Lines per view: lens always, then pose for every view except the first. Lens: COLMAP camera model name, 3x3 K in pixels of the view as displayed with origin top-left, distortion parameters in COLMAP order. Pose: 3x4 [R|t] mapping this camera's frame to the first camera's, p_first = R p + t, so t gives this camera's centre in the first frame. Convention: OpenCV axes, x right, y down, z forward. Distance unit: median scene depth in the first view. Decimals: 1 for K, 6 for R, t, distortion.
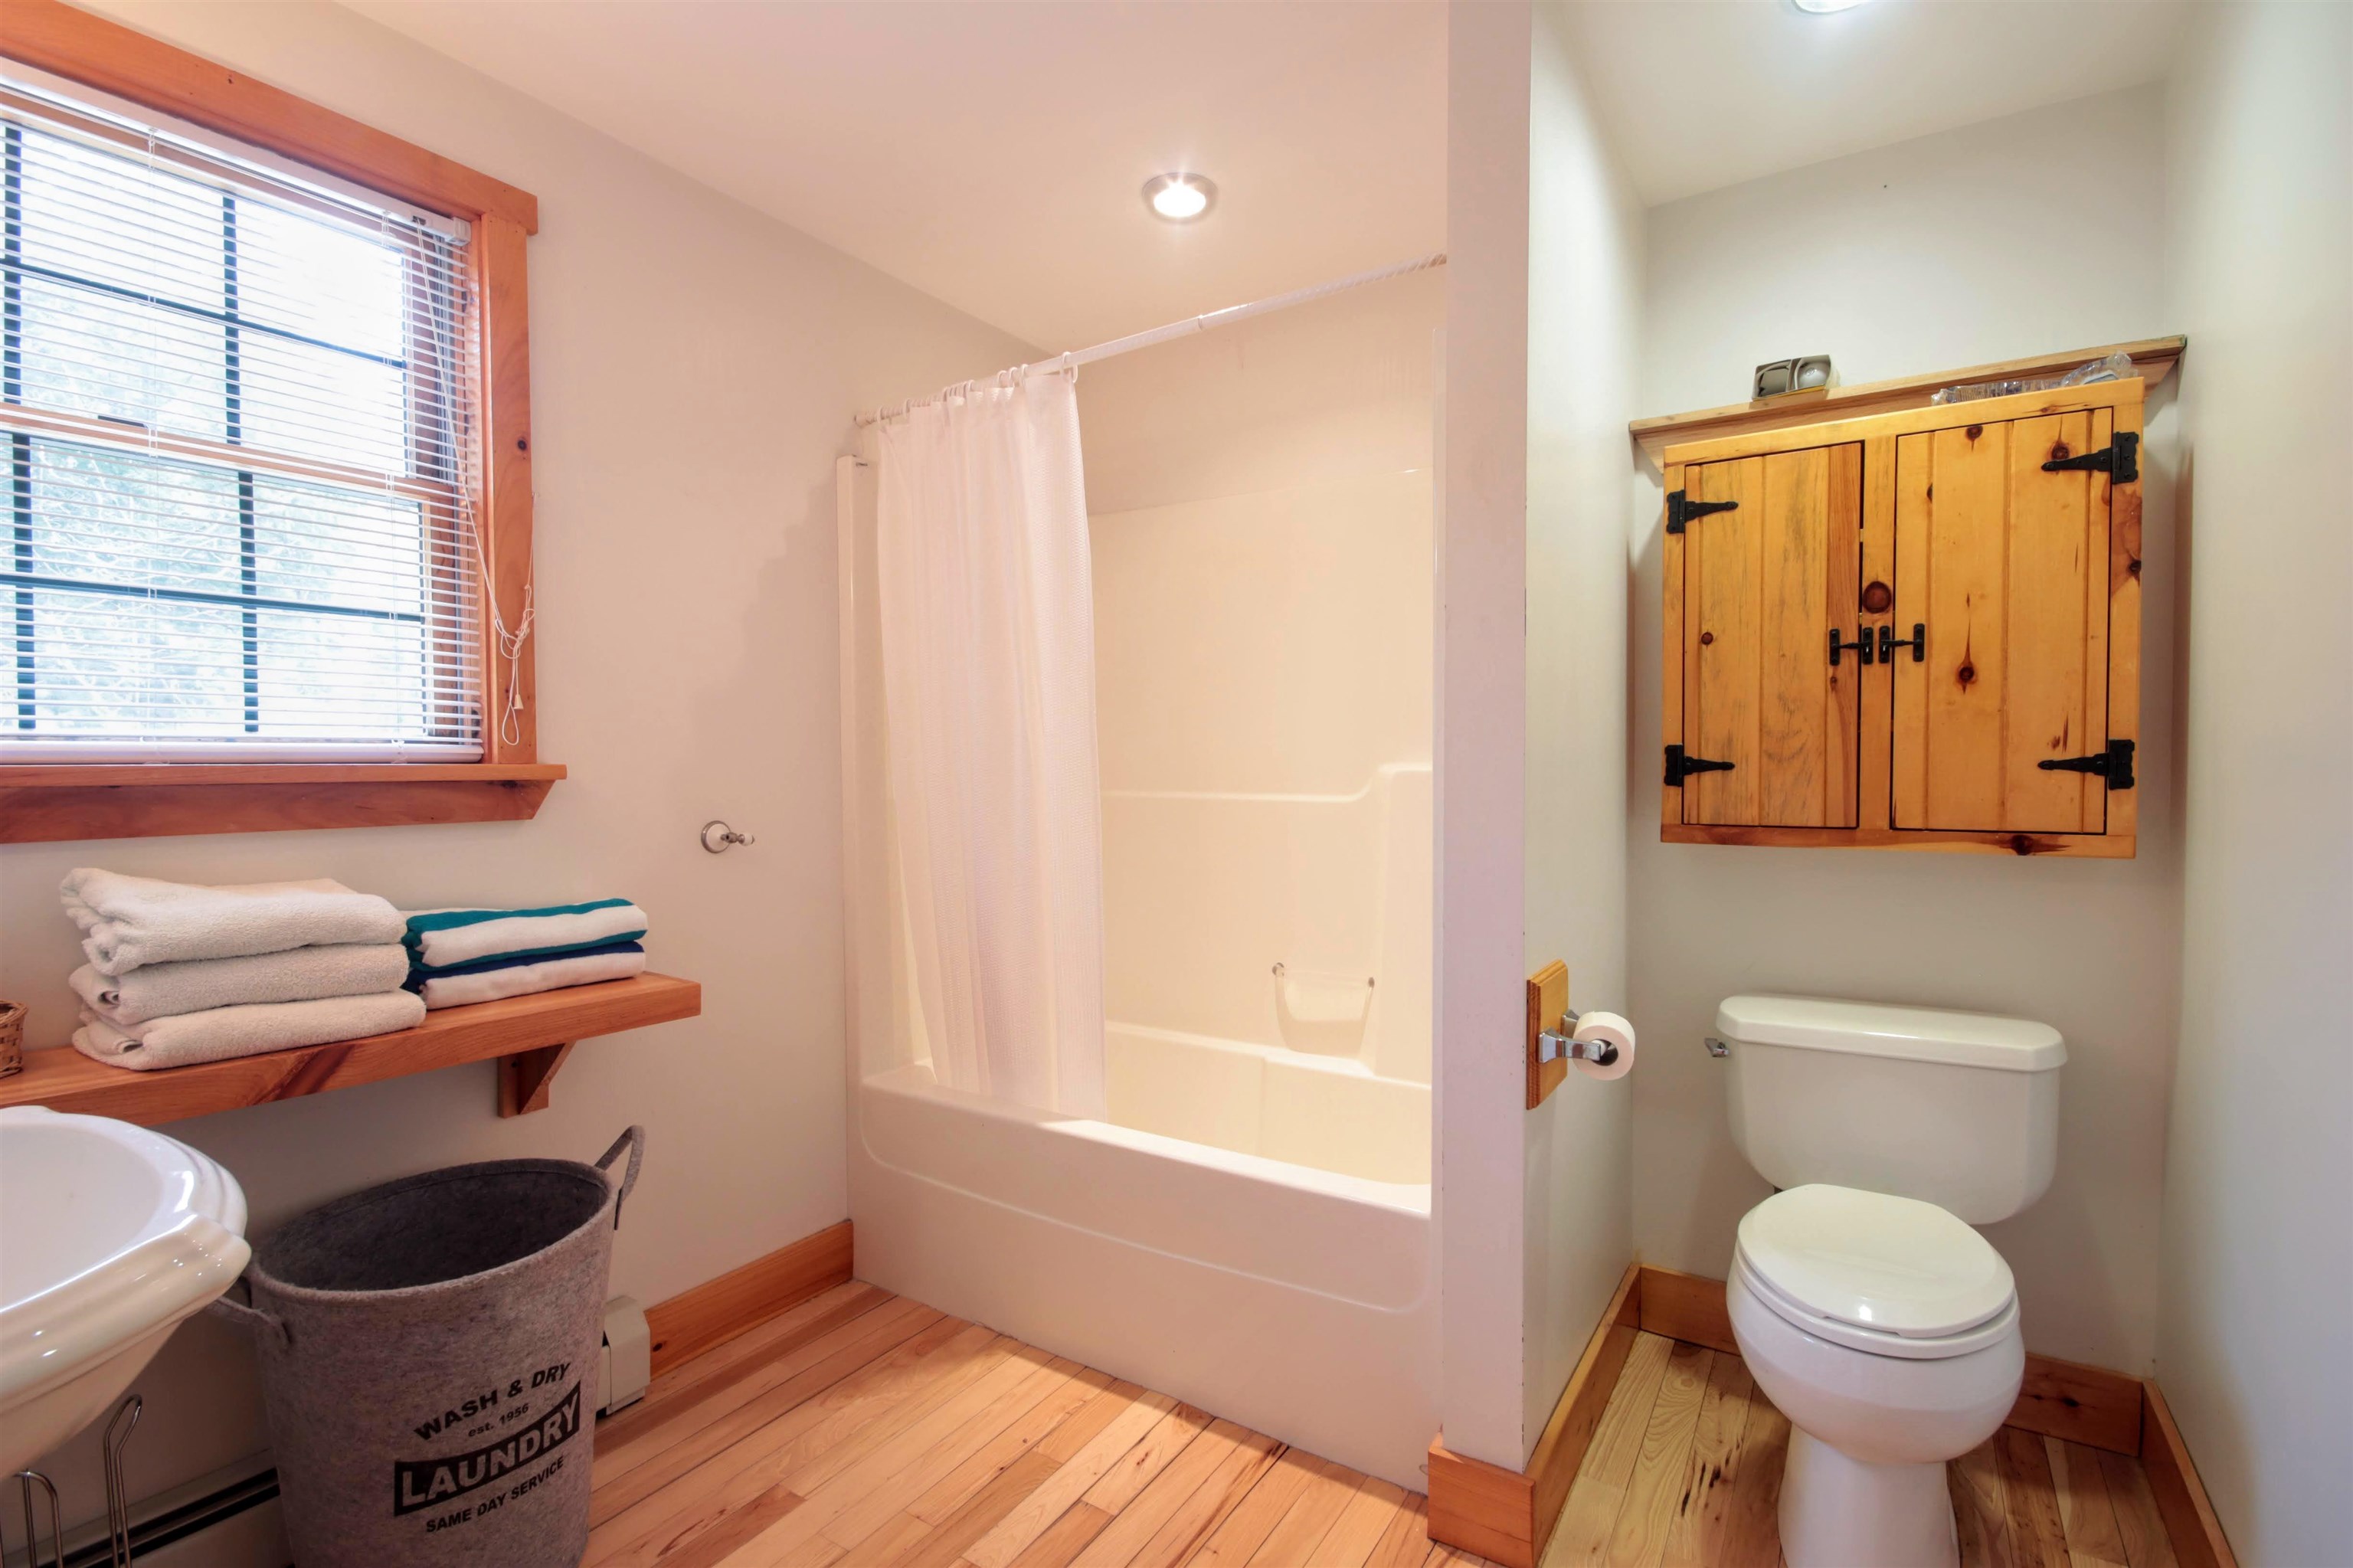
lens RADIAL K [[1095.6, 0, 1183.8], [0, 1095.6, 789.3], [0, 0, 1]] dist [-0.000094, -0.000593]
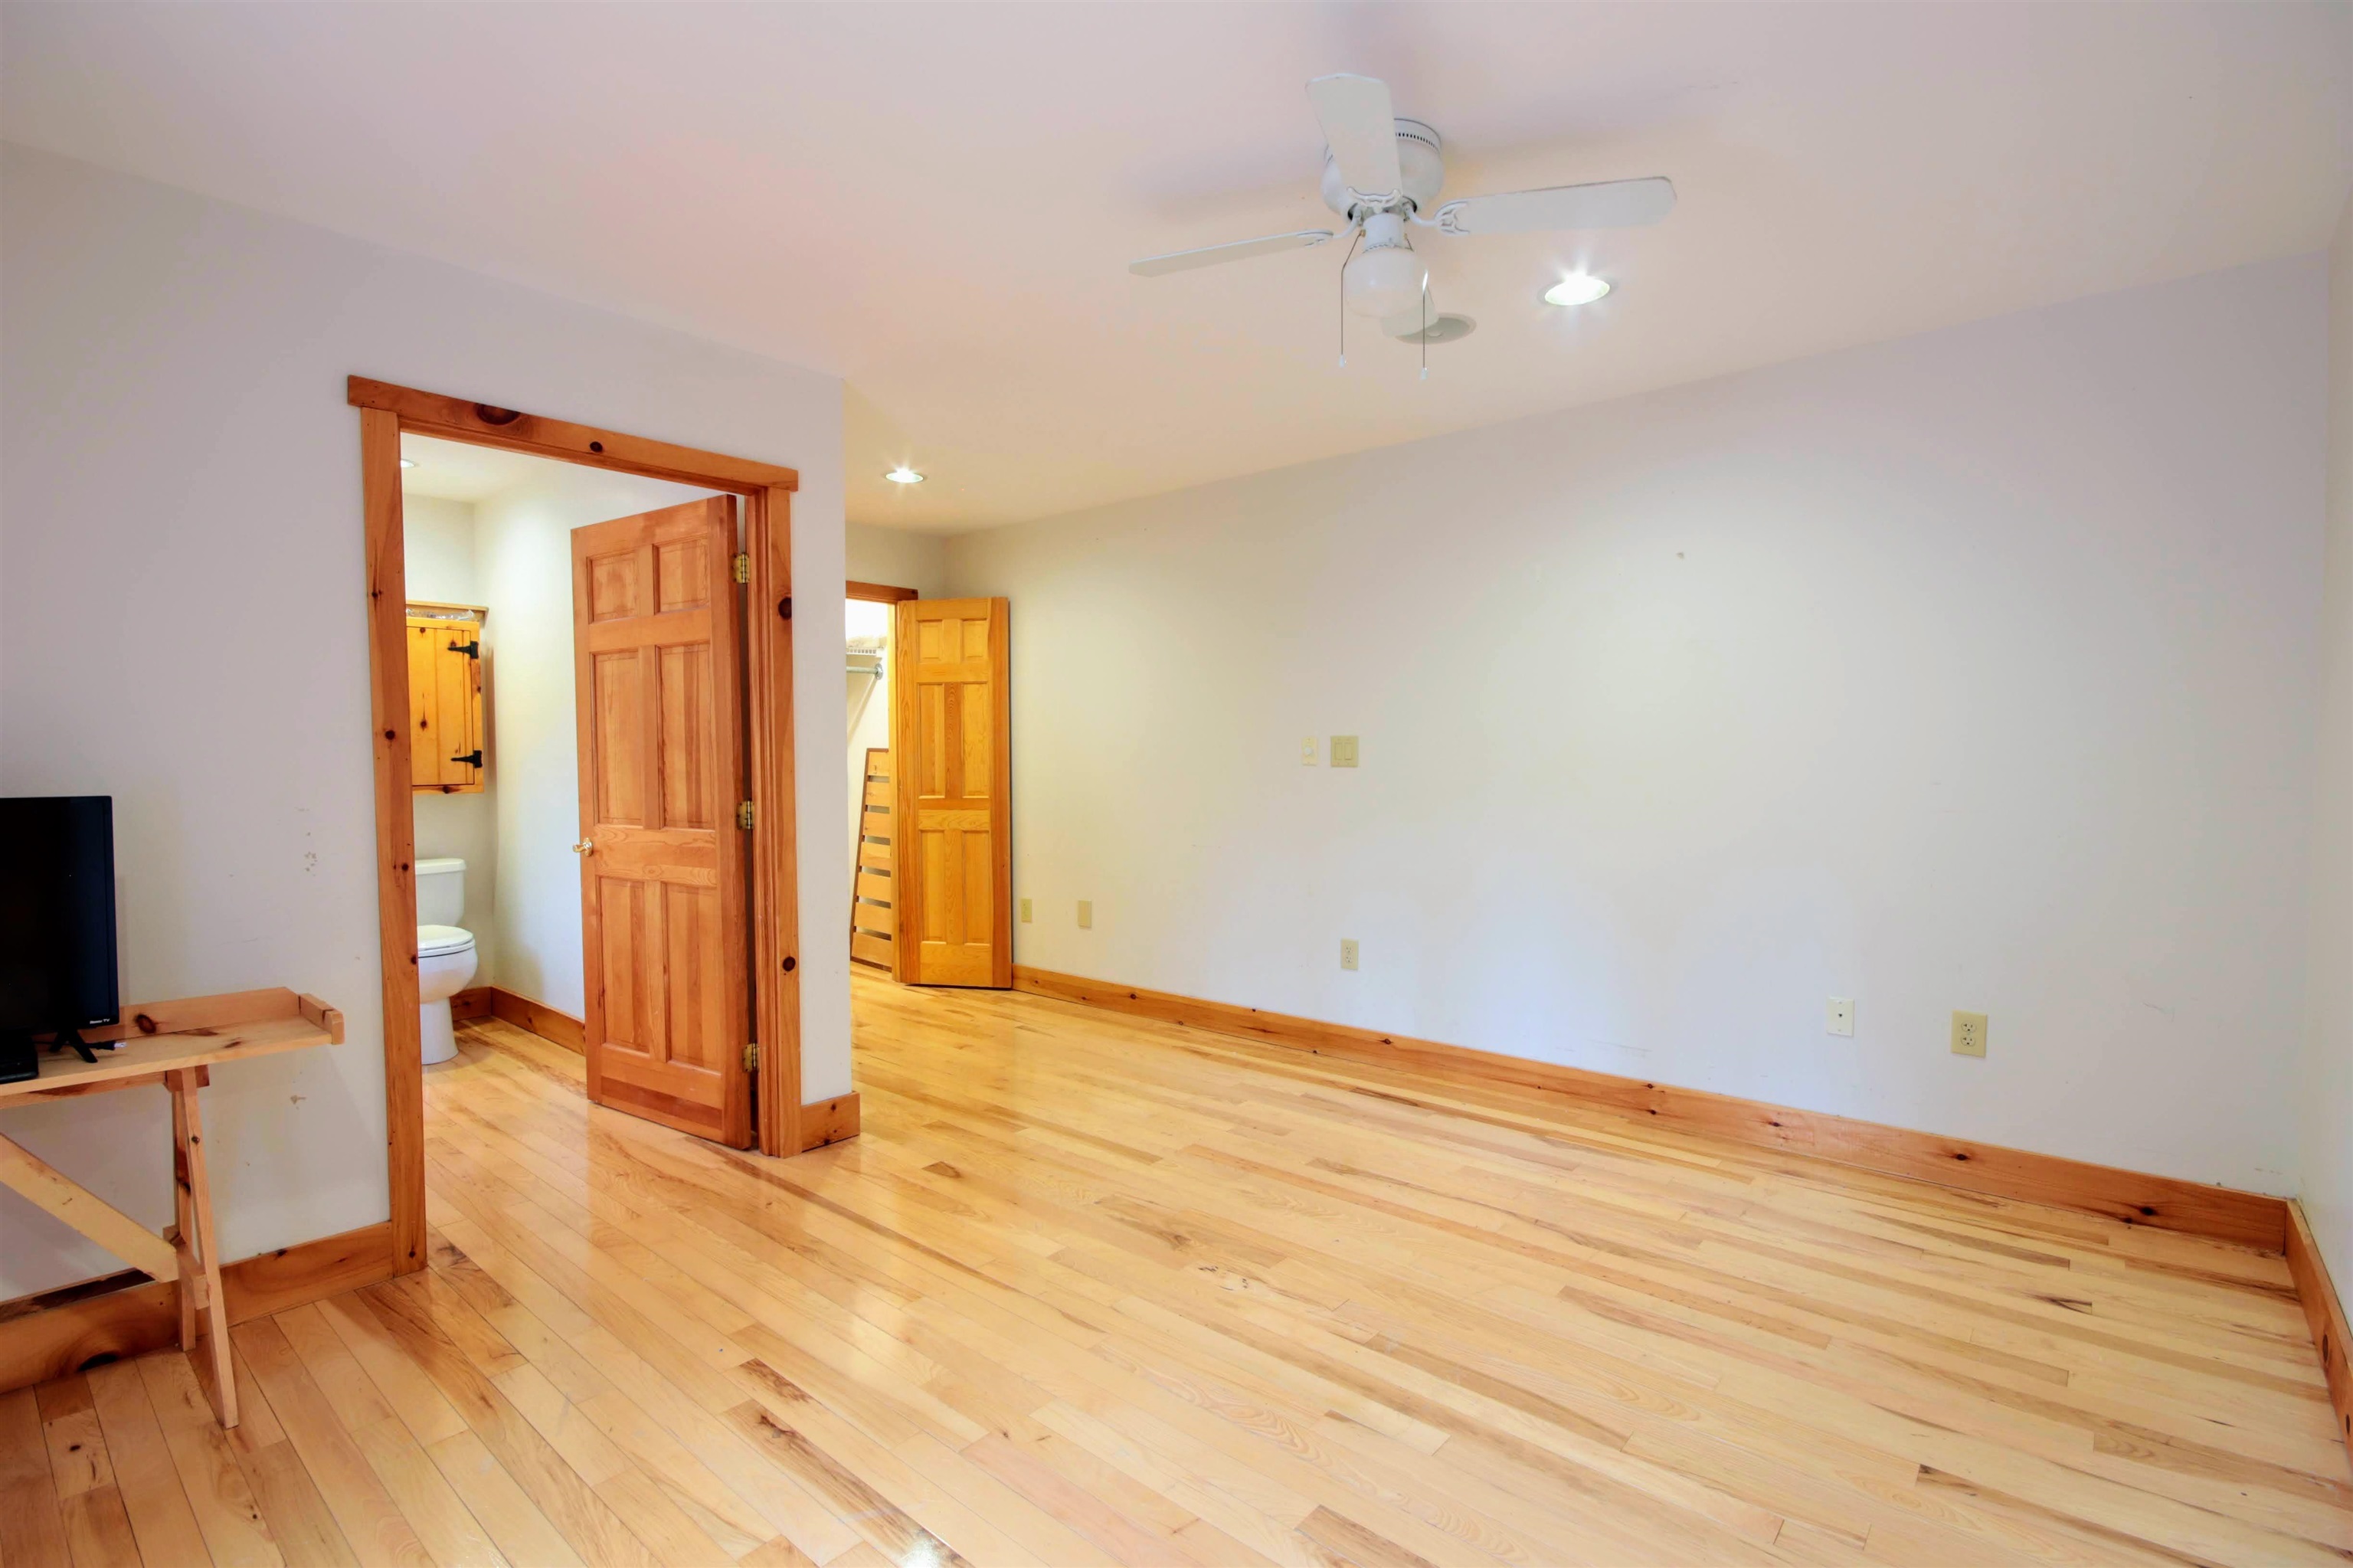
lens RADIAL K [[1095.6, 0, 1183.8], [0, 1095.6, 789.3], [0, 0, 1]] dist [-0.000094, -0.000593]
pose [[0.130169, -0.033880, 0.990913, -1.676658], [0.026768, 0.999172, 0.030646, 0.016686], [-0.991130, 0.022535, 0.130968, -1.147668]]
